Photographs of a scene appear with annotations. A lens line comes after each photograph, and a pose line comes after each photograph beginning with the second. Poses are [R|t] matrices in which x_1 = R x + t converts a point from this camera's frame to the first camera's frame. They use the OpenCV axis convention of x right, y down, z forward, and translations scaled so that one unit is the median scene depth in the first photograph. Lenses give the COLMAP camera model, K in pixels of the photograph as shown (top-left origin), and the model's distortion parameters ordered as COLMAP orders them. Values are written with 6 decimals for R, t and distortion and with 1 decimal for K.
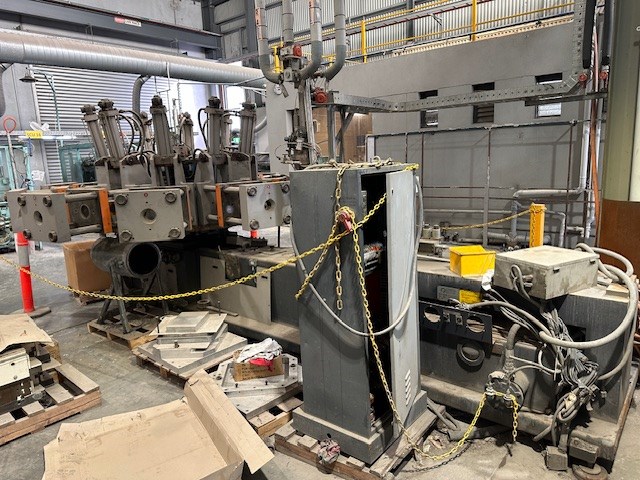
lens RADIAL K [[459.8, 0, 324.4], [0, 459.8, 239.8], [0, 0, 1]] dist [0.022807, -0.030966]
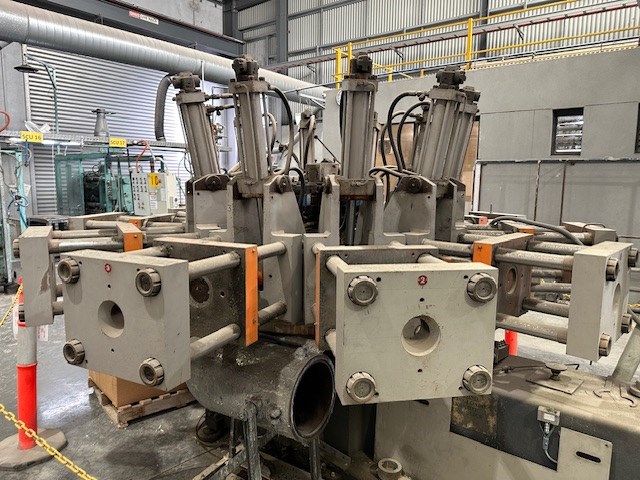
lens RADIAL K [[459.8, 0, 318.8], [0, 459.8, 234.9], [0, 0, 1]] dist [0.022807, -0.030966]
pose [[0.997986, 0.045667, 0.044028, -0.485513], [-0.042734, 0.996944, -0.065403, -0.104981], [-0.046880, 0.063389, 0.996887, 0.621300]]
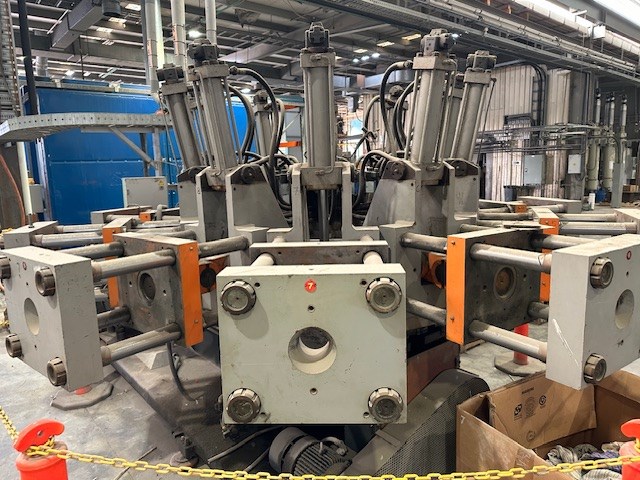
lens RADIAL K [[459.8, 0, 320.6], [0, 459.8, 237.2], [0, 0, 1]] dist [0.022807, -0.030966]
pose [[0.984258, 0.039789, -0.172199, -0.323319], [-0.044594, 0.998714, -0.024128, -0.122321], [0.171018, 0.031427, 0.984767, 0.680886]]
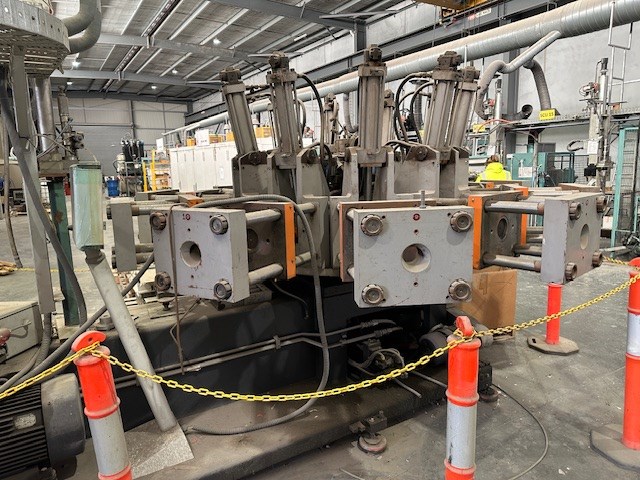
lens RADIAL K [[459.8, 0, 317.4], [0, 459.8, 241.9], [0, 0, 1]] dist [0.022807, -0.030966]
pose [[0.999564, 0.018795, -0.022760, -0.480481], [-0.019179, 0.999675, -0.016773, -0.058396], [0.022437, 0.017203, 0.999600, 0.482034]]
